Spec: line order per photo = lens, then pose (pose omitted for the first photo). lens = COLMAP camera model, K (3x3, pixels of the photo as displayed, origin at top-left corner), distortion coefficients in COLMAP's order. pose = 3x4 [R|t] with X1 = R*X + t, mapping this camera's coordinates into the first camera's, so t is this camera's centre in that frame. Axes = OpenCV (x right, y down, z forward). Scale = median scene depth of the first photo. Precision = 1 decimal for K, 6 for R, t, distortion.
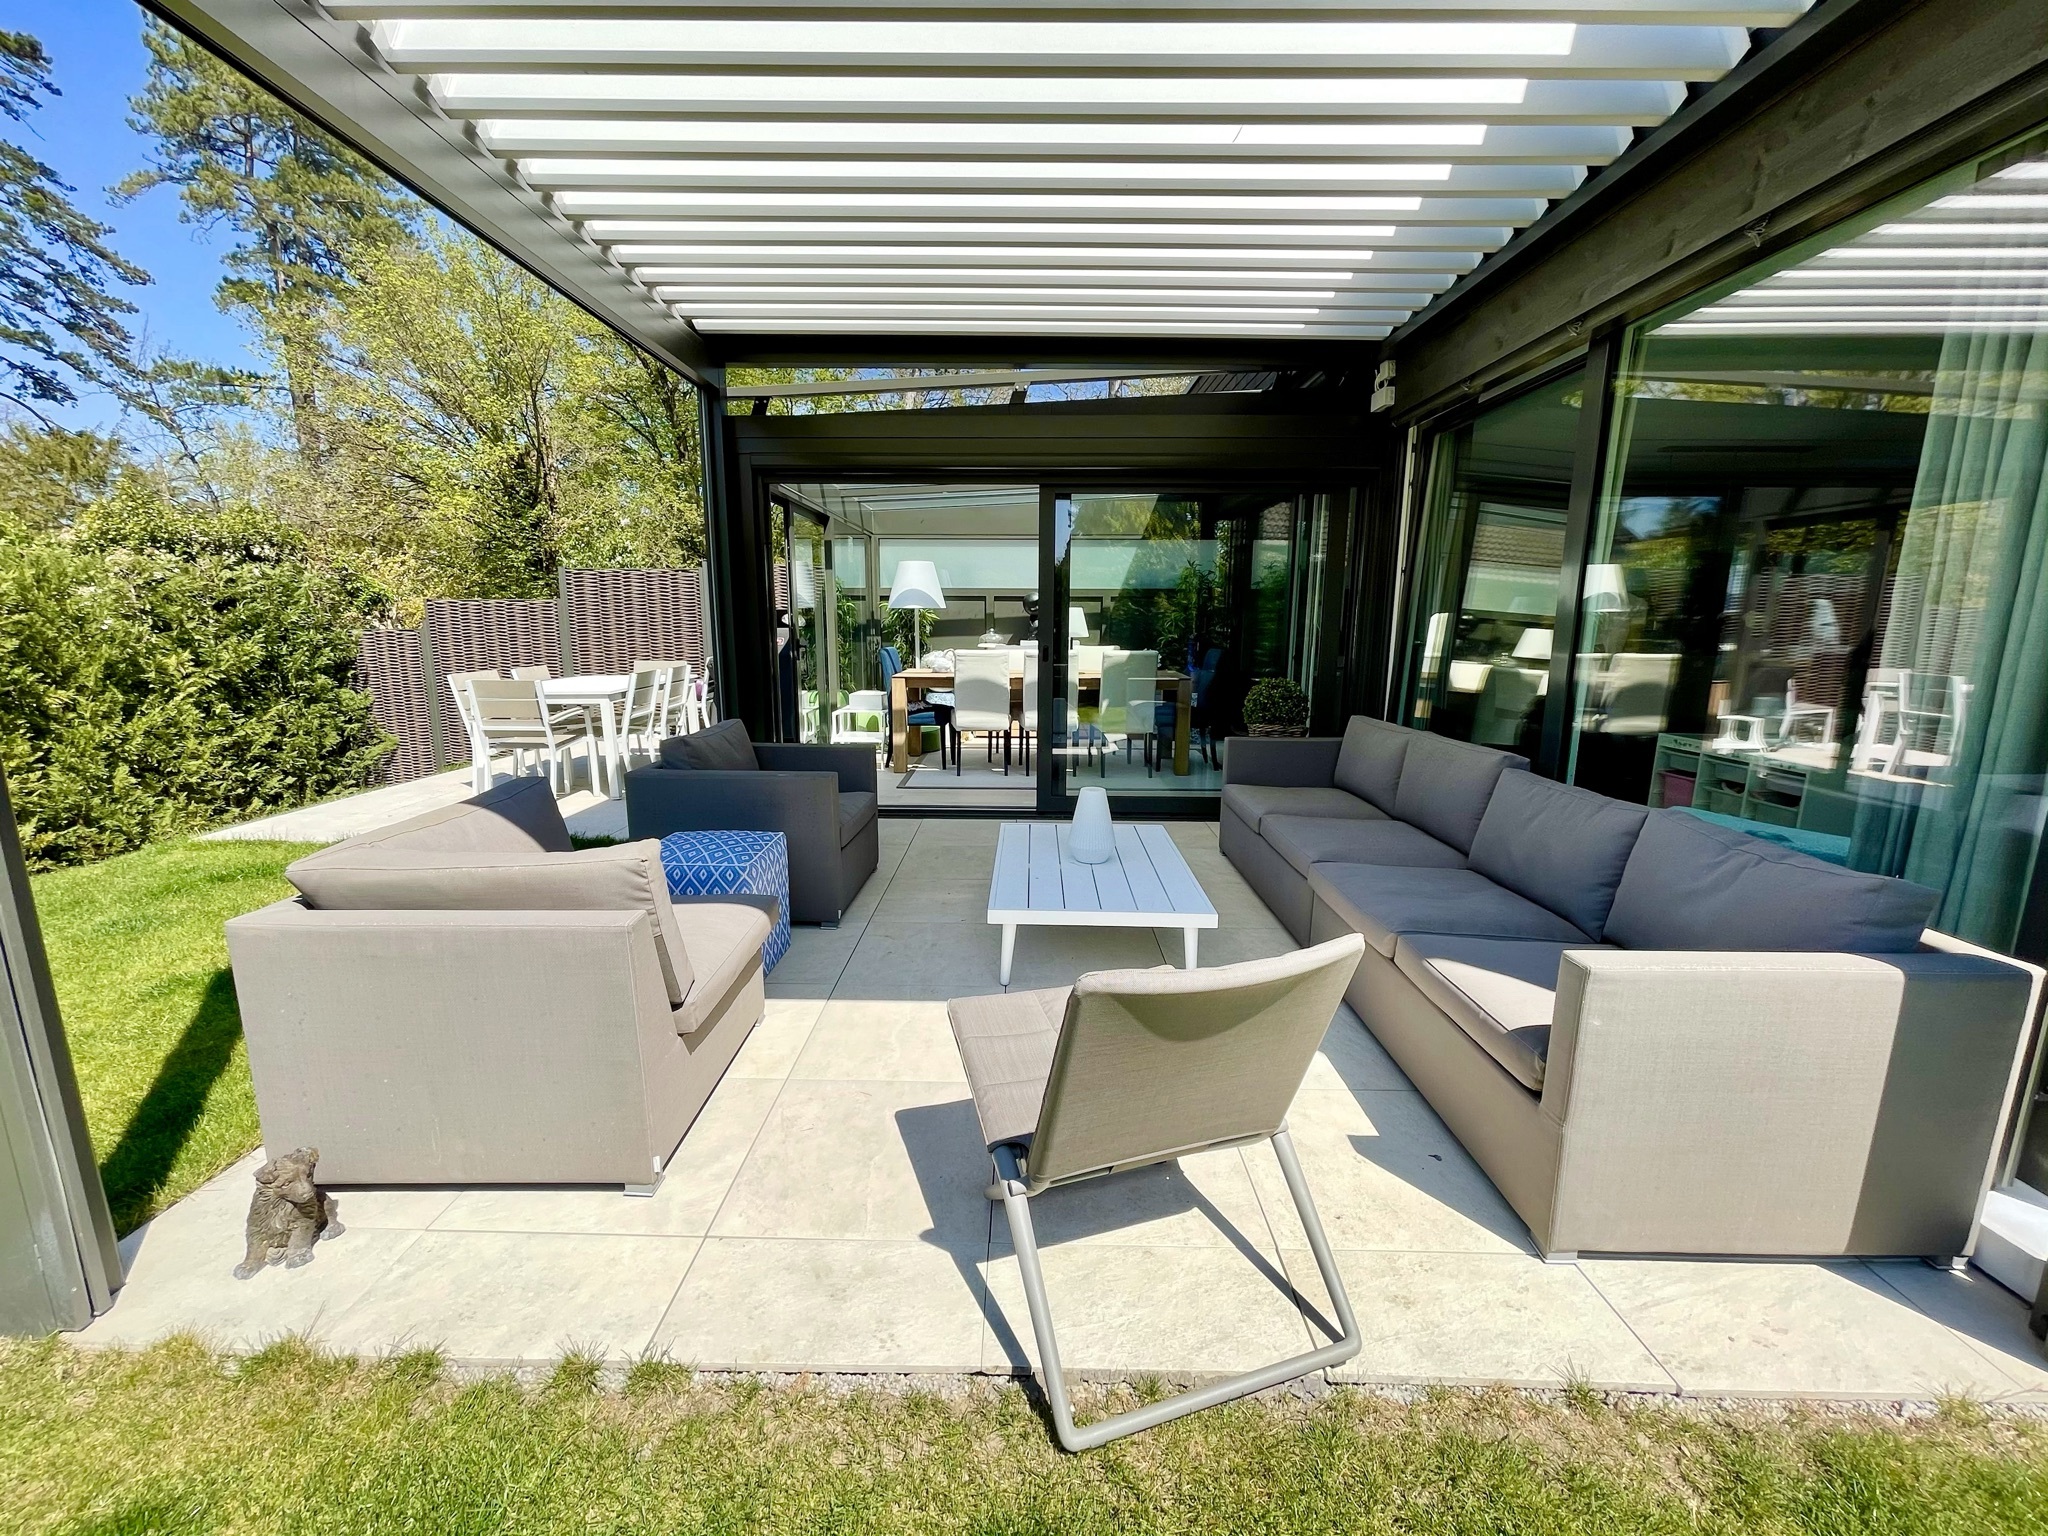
lens RADIAL K [[820.6, 0, 1024.0], [0, 820.6, 768.0], [0, 0, 1]] dist [0.010999, -0.006167]
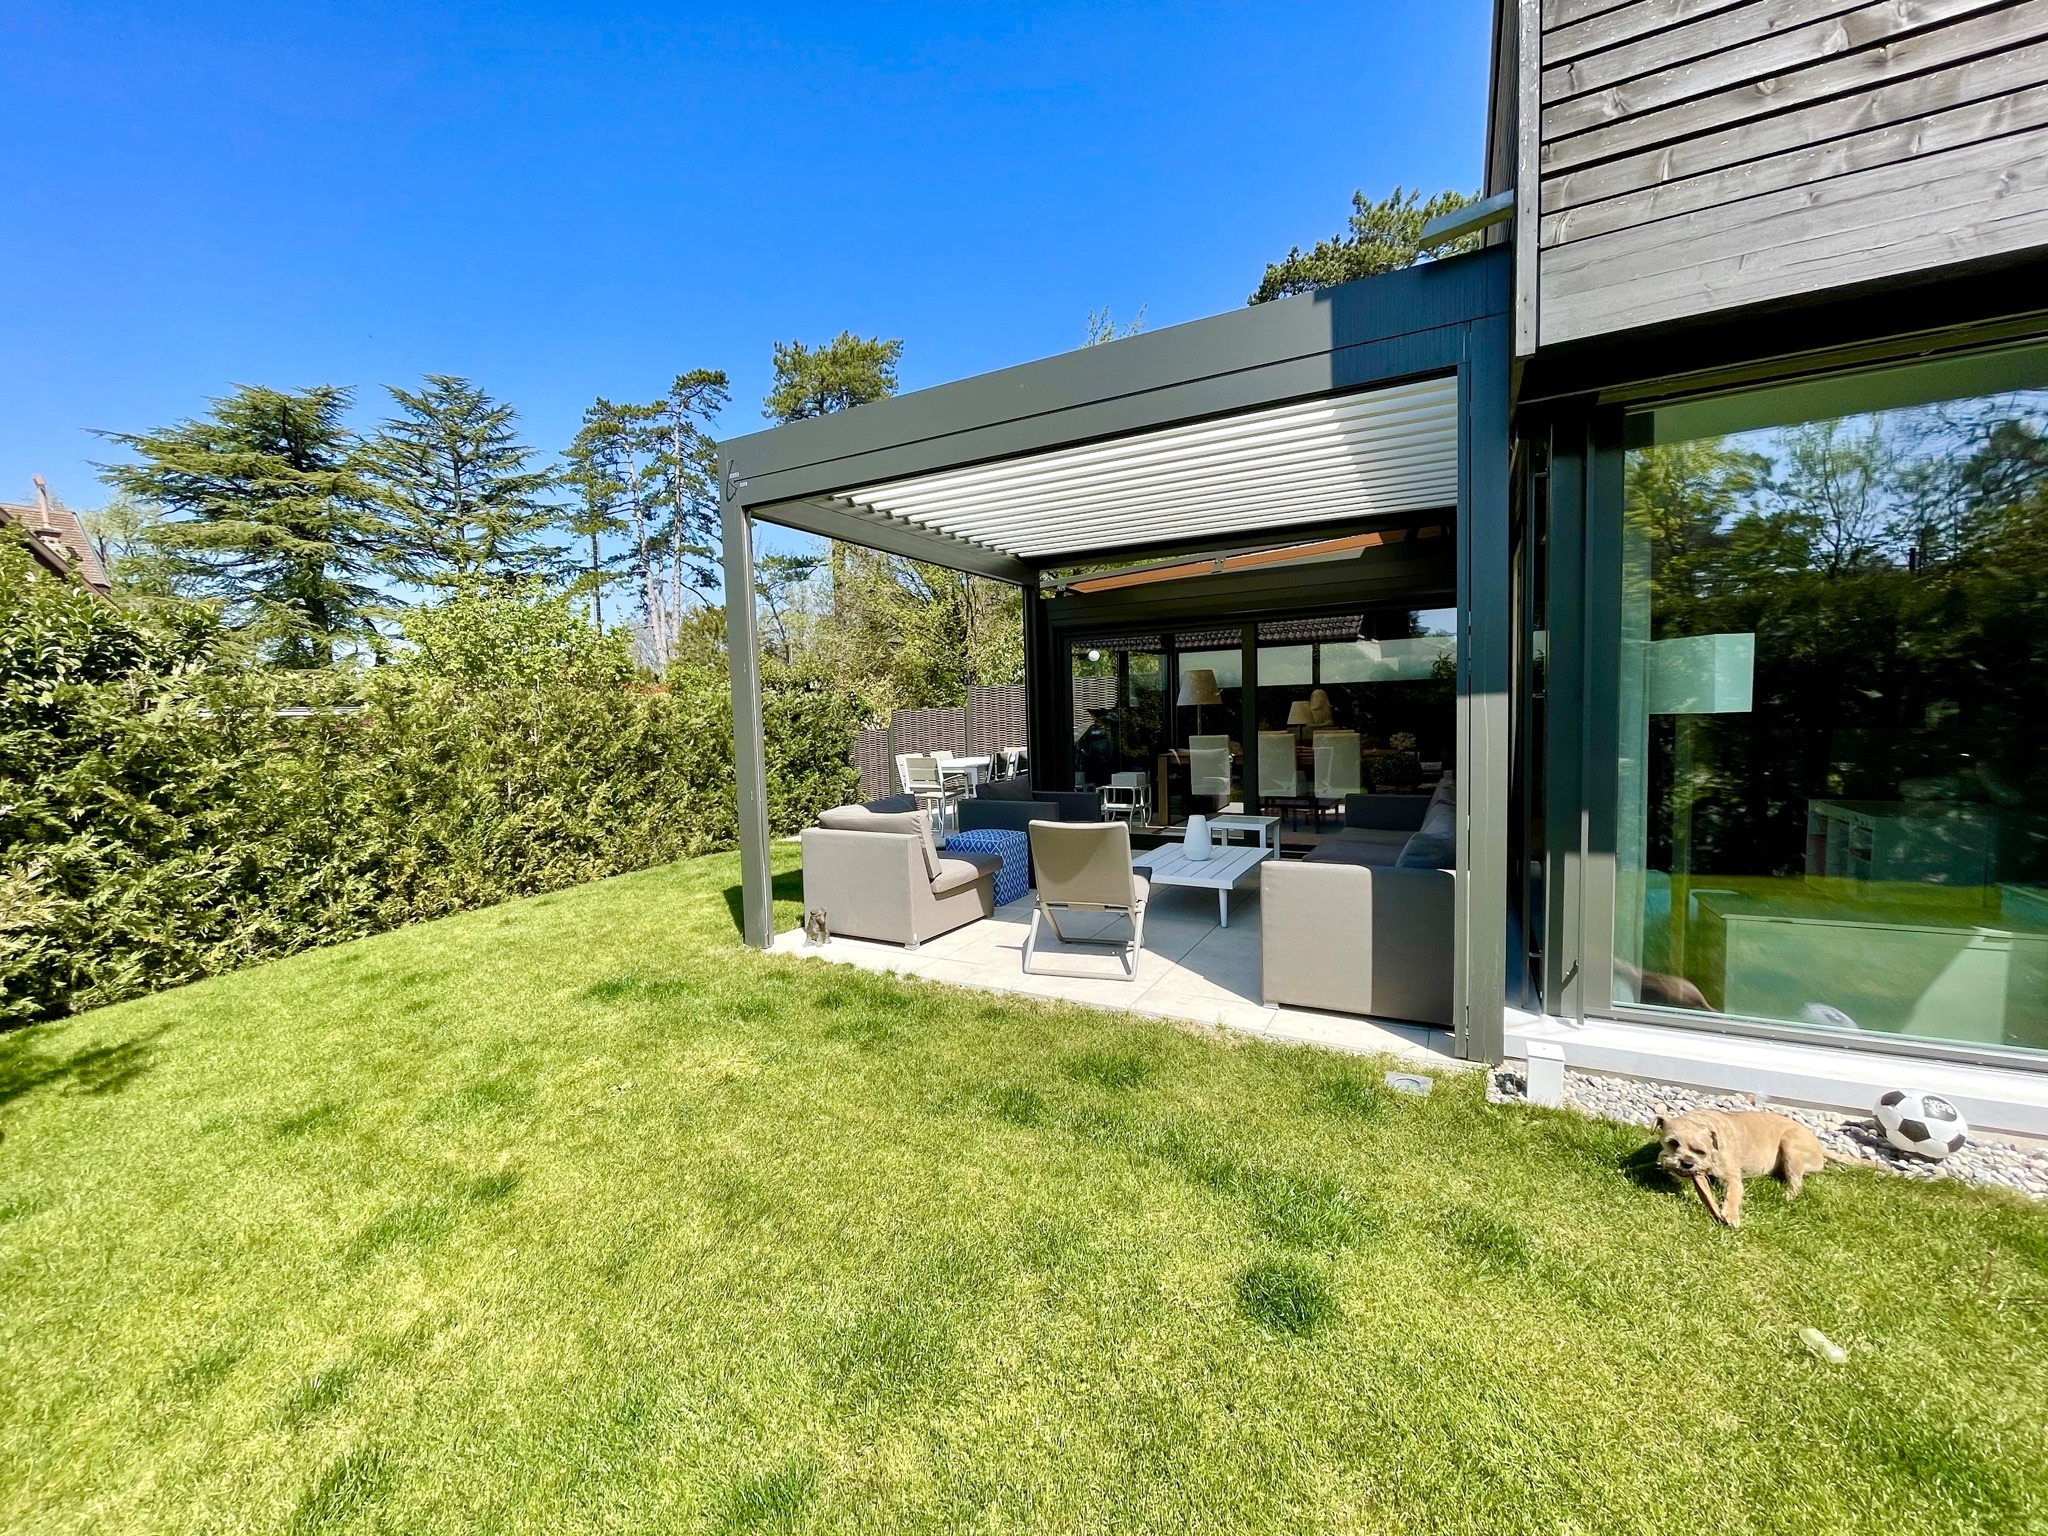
lens RADIAL K [[820.6, 0, 1024.0], [0, 820.6, 768.0], [0, 0, 1]] dist [0.010999, -0.006167]
pose [[0.888898, 0.000434, -0.458104, 0.239043], [-0.050712, 0.993947, -0.097459, 0.049127], [0.455289, 0.109862, 0.883540, -0.284249]]
